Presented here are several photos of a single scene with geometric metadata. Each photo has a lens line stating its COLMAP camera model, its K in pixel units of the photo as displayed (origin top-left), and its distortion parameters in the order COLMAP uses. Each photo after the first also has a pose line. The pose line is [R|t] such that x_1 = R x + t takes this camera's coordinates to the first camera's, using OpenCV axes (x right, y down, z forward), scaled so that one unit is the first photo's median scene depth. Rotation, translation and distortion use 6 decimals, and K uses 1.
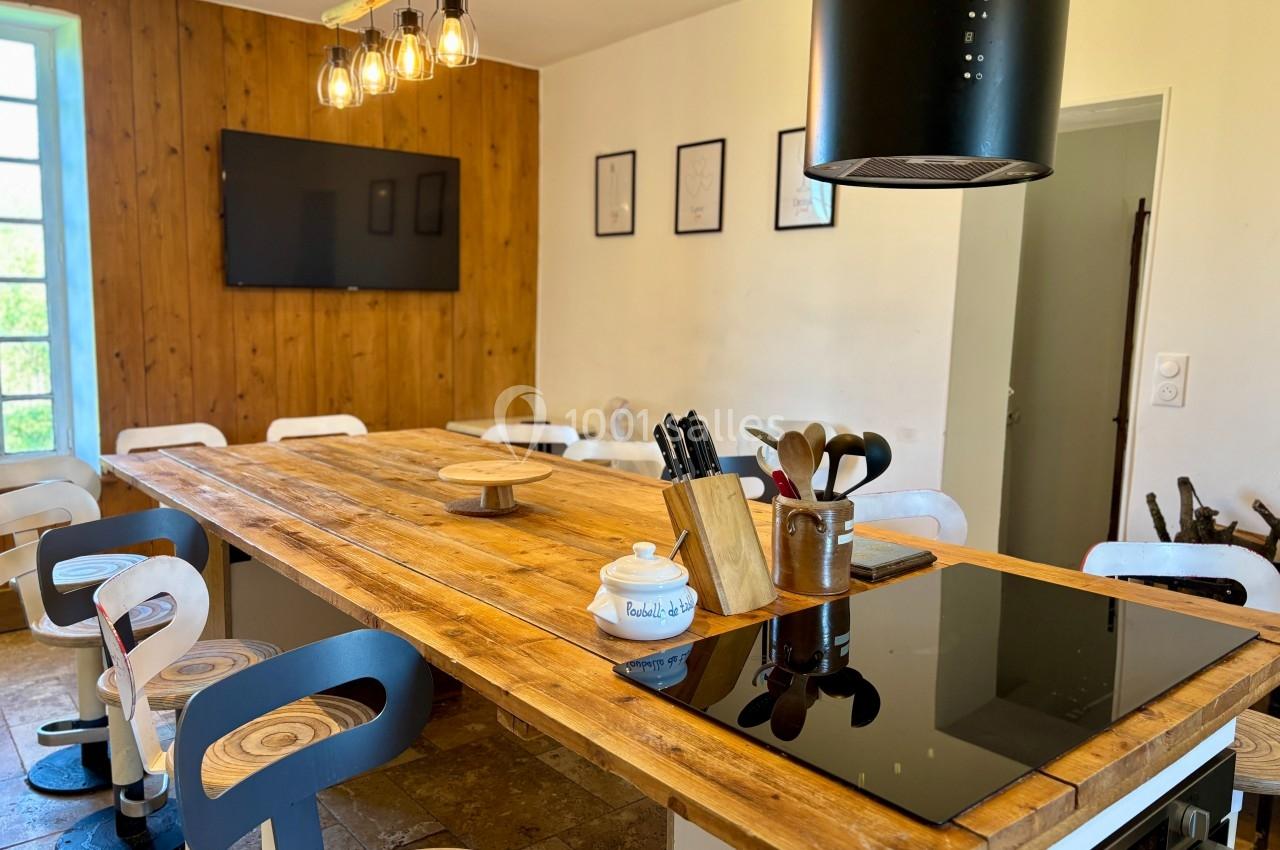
lens RADIAL K [[966.6, 0, 644.0], [0, 966.6, 424.3], [0, 0, 1]] dist [0.048955, -0.032955]
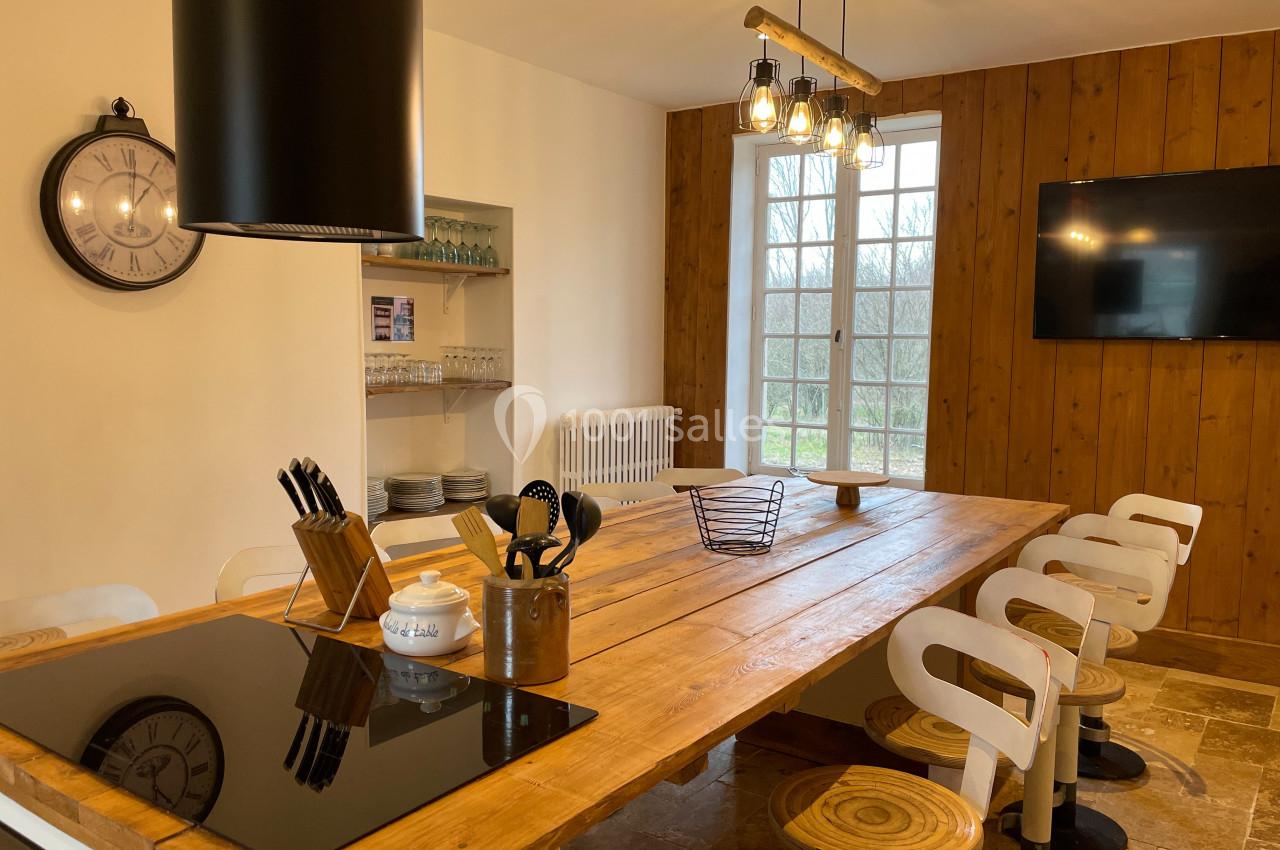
lens RADIAL K [[966.6, 0, 645.2], [0, 966.6, 426.8], [0, 0, 1]] dist [0.048955, -0.032955]
pose [[0.266407, 0.079473, -0.960579, 0.434099], [-0.129032, 0.990565, 0.046168, -0.046514], [0.955185, 0.111646, 0.274148, 0.352206]]
